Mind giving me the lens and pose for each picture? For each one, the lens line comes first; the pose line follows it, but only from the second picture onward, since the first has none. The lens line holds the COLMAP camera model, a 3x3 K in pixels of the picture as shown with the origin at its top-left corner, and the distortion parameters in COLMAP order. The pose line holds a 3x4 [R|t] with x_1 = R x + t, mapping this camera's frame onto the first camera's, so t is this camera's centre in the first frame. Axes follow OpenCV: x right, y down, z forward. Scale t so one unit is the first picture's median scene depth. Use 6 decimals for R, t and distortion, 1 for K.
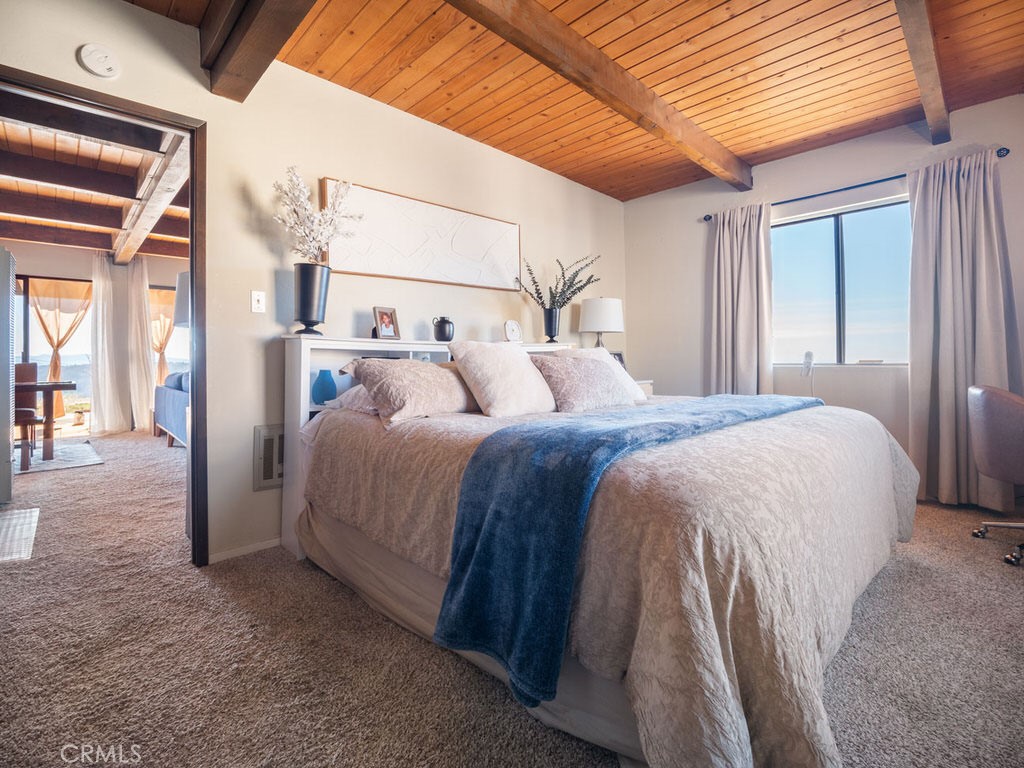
lens RADIAL K [[464.0, 0, 503.6], [0, 464.0, 373.9], [0, 0, 1]] dist [-0.016874, -0.000092]
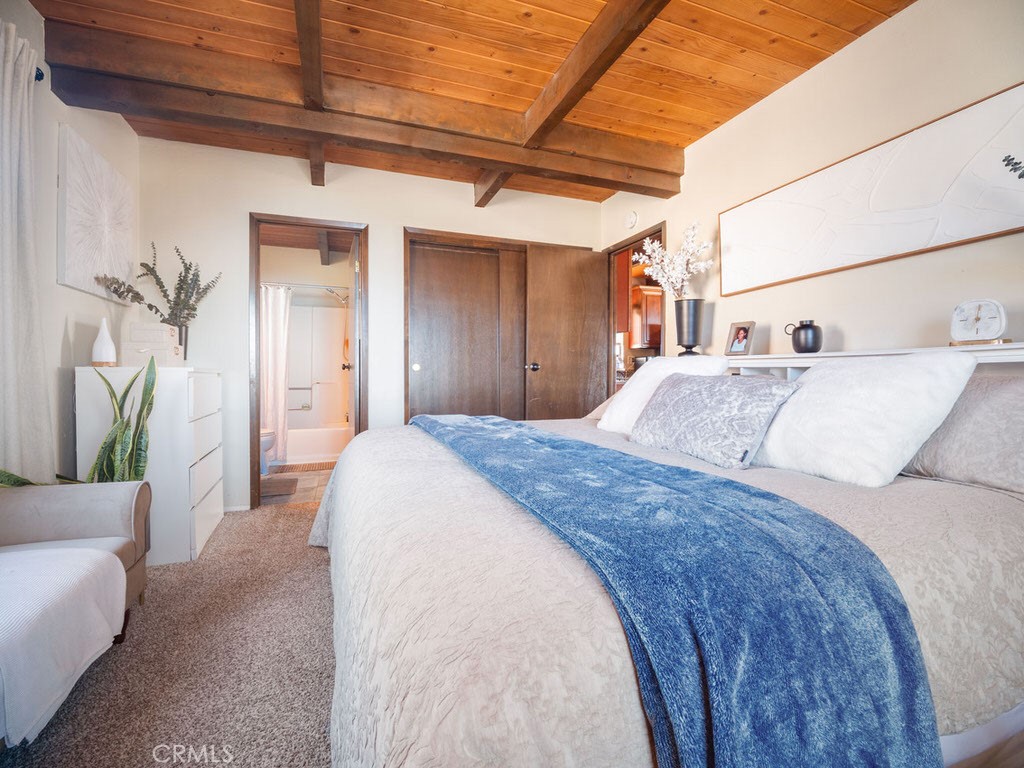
lens RADIAL K [[464.0, 0, 503.6], [0, 464.0, 373.9], [0, 0, 1]] dist [-0.016874, -0.000092]
pose [[-0.409291, 0.002107, -0.912401, 0.869650], [-0.040758, 0.998957, 0.020591, -0.041411], [0.911493, 0.045615, -0.408778, 1.031556]]
